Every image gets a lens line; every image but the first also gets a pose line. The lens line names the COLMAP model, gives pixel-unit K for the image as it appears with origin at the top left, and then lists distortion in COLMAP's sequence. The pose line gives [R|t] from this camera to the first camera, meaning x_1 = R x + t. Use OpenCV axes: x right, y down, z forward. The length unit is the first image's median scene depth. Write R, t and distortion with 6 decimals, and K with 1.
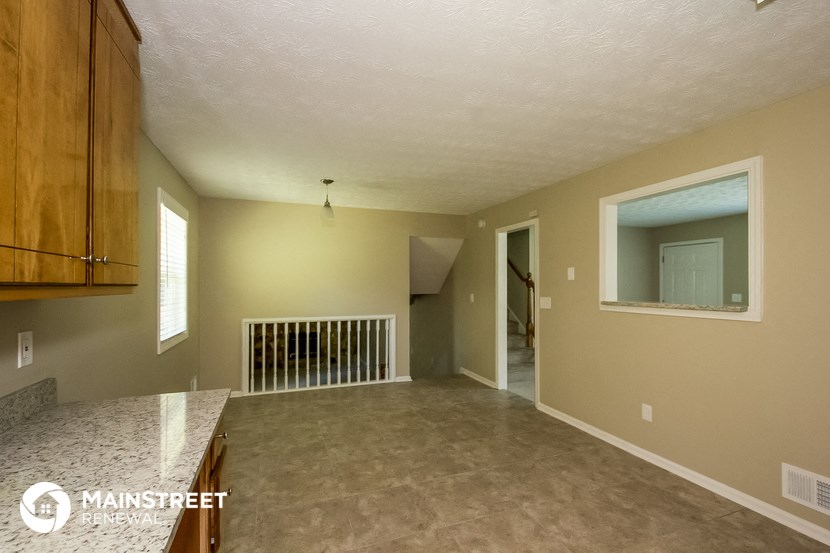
lens RADIAL K [[412.0, 0, 416.0], [0, 412.0, 283.6], [0, 0, 1]] dist [-0.000160, -0.000087]
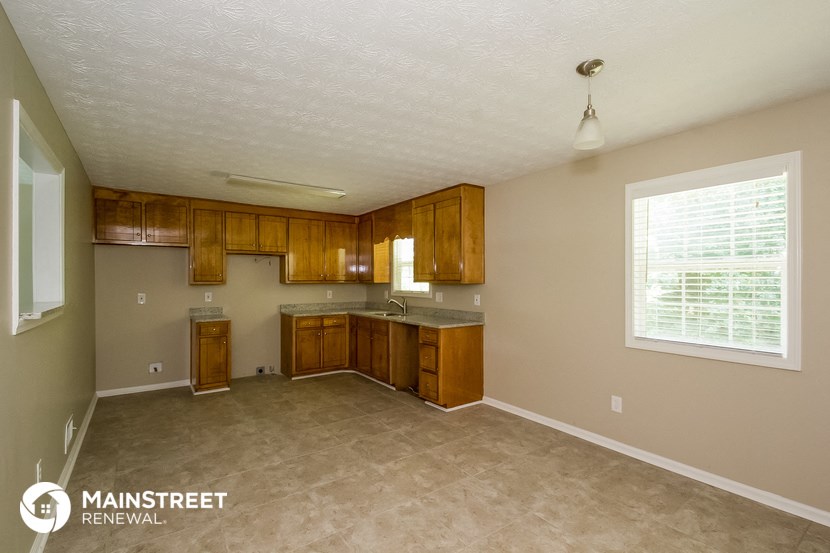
lens RADIAL K [[412.0, 0, 416.0], [0, 412.0, 283.6], [0, 0, 1]] dist [-0.000160, -0.000087]
pose [[-0.969781, 0.001870, -0.243969, 0.141928], [0.001429, 0.999997, 0.001982, 0.009854], [0.243972, 0.001573, -0.969781, 1.945703]]
